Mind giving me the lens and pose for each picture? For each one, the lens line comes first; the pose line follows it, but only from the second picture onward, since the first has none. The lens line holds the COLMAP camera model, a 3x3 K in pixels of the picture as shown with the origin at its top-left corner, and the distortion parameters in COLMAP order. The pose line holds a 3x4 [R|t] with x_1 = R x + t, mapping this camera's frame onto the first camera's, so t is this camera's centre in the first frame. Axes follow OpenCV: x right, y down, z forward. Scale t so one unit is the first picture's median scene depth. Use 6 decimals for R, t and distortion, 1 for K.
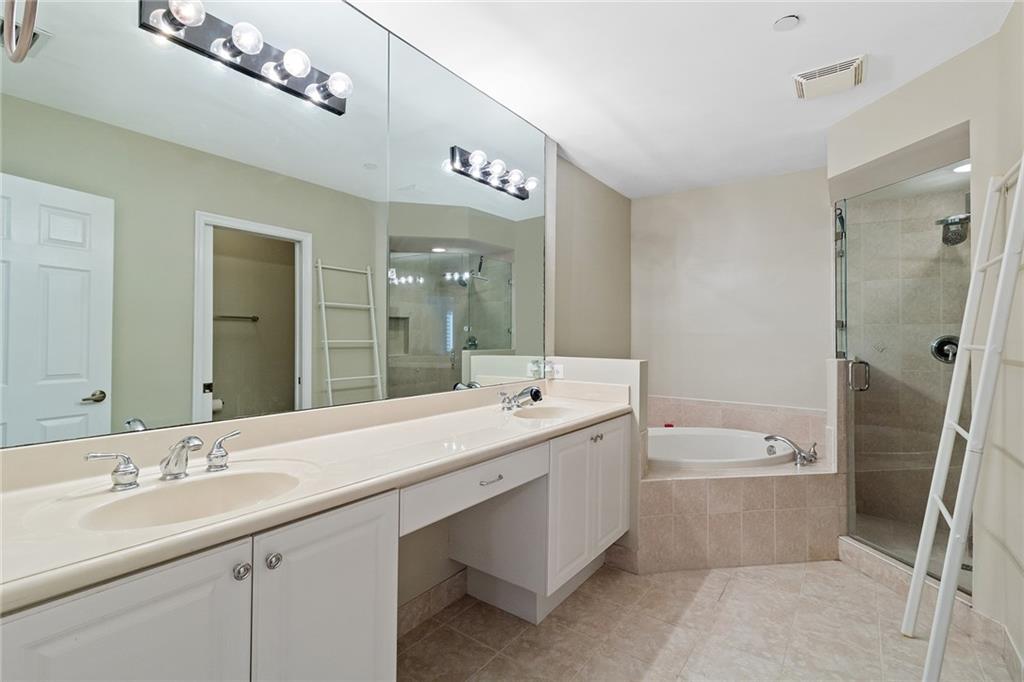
lens RADIAL K [[466.8, 0, 508.6], [0, 466.8, 336.6], [0, 0, 1]] dist [-0.004448, -0.000708]
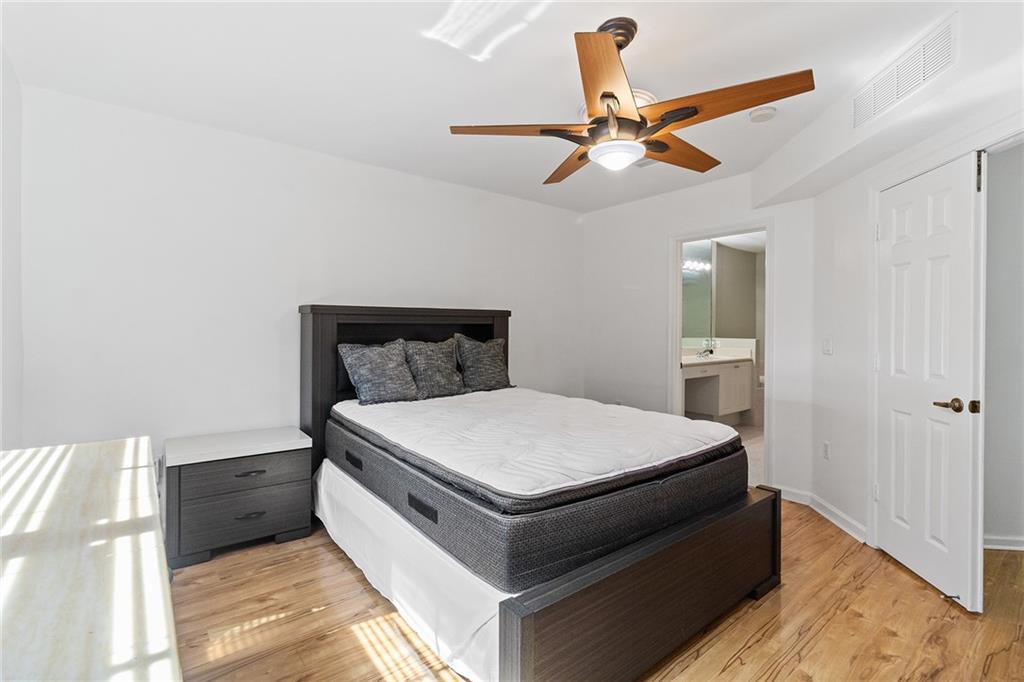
lens RADIAL K [[466.8, 0, 514.1], [0, 466.8, 330.1], [0, 0, 1]] dist [-0.004448, -0.000708]
pose [[0.968550, 0.004390, -0.248781, -0.318416], [-0.003199, 0.999981, 0.005193, -0.003439], [0.248799, -0.004234, 0.968546, -1.584827]]
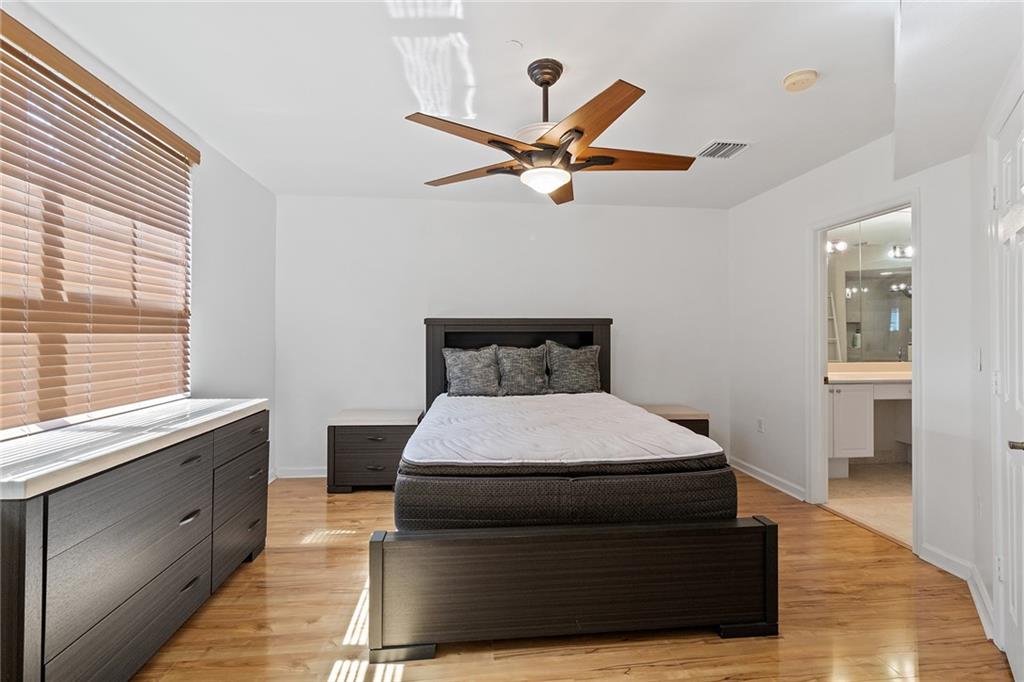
lens RADIAL K [[466.8, 0, 509.8], [0, 466.8, 331.7], [0, 0, 1]] dist [-0.004448, -0.000708]
pose [[0.683130, -0.005152, -0.730278, 0.187720], [0.000199, 0.999976, -0.006869, -0.003942], [0.730297, 0.004547, 0.683115, -1.440441]]
